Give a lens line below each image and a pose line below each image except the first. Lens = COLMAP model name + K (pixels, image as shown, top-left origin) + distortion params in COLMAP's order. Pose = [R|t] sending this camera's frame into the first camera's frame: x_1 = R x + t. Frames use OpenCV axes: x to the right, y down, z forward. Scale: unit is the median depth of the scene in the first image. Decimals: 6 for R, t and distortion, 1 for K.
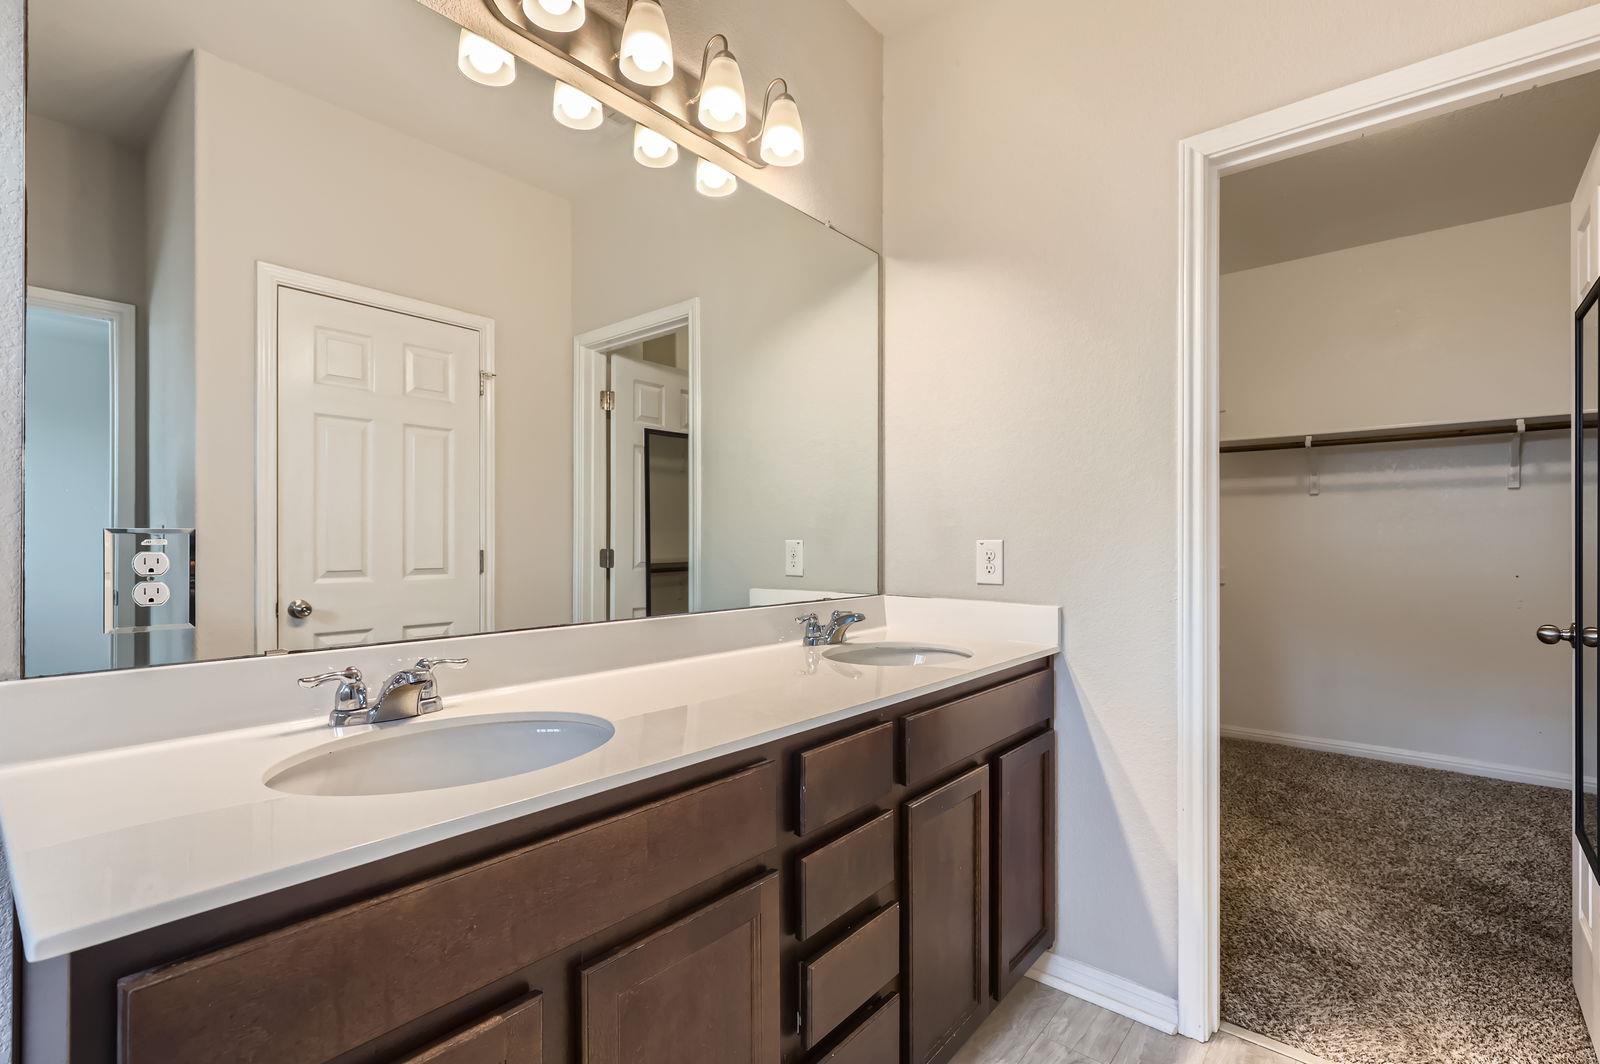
lens RADIAL K [[727.7, 0, 795.6], [0, 727.7, 540.4], [0, 0, 1]] dist [0.002992, 0.000184]
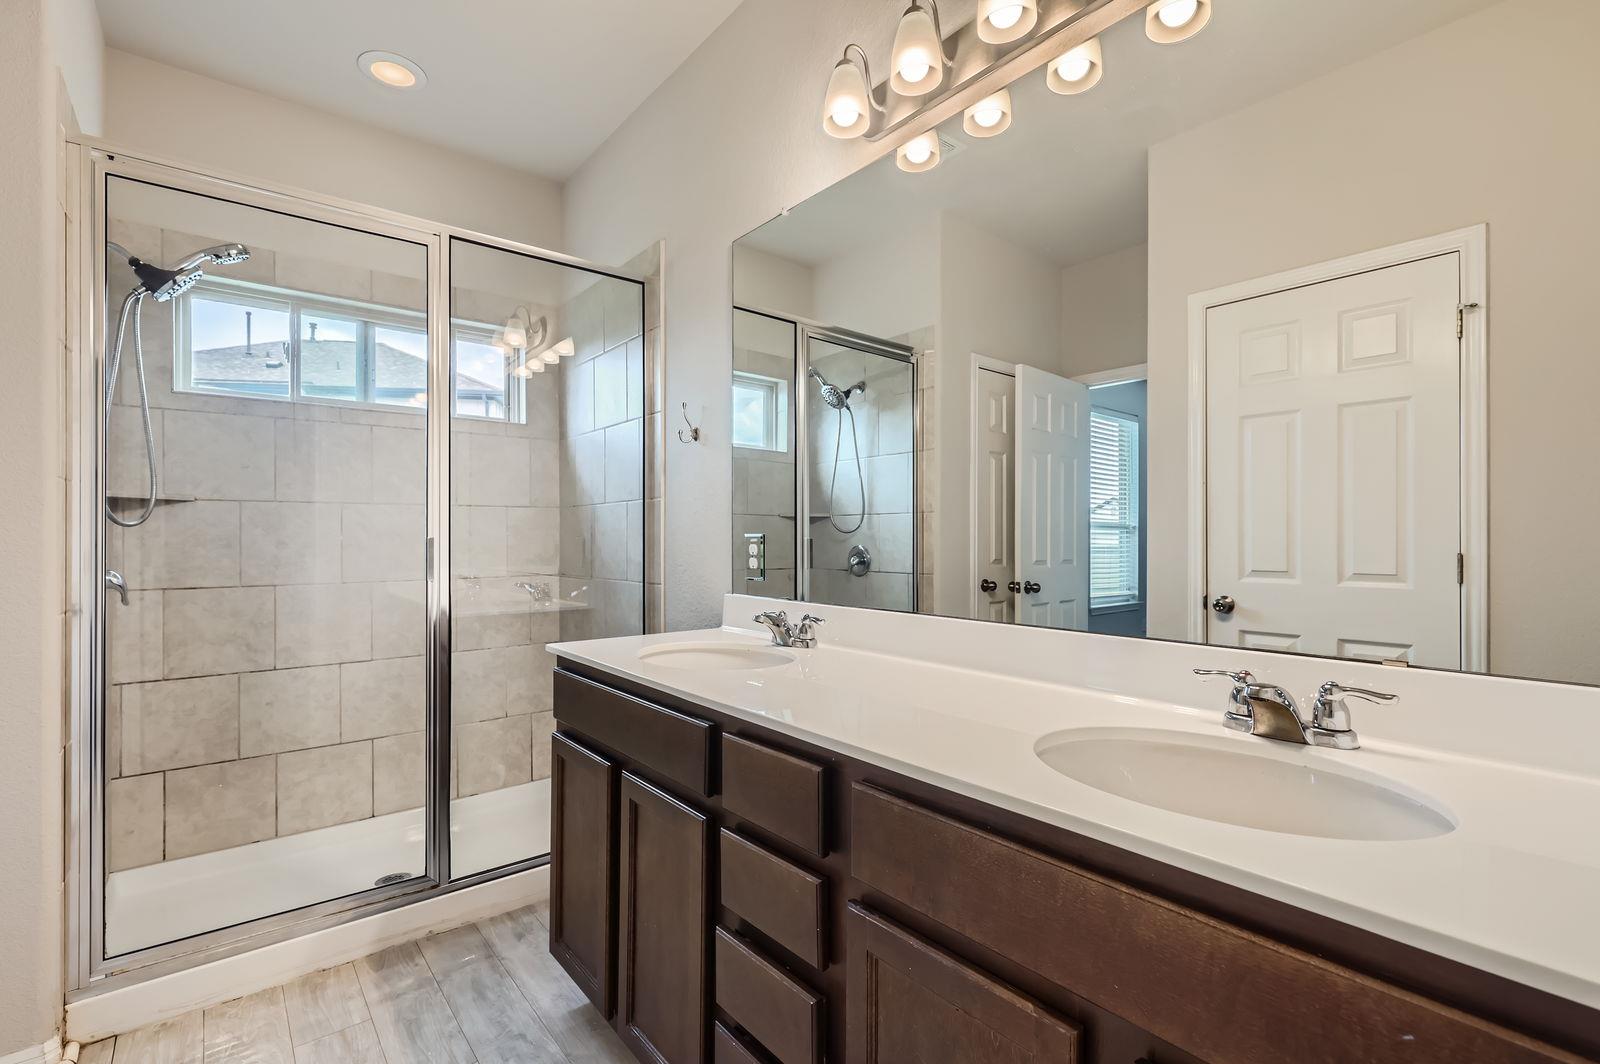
lens RADIAL K [[747.1, 0, 788.1], [0, 747.1, 530.2], [0, 0, 1]] dist [0.022398, -0.018676]
pose [[-0.201229, -0.007003, -0.979519, 0.502471], [-0.004320, 0.999971, -0.006261, -0.002420], [0.979535, 0.002972, -0.201253, 0.603284]]
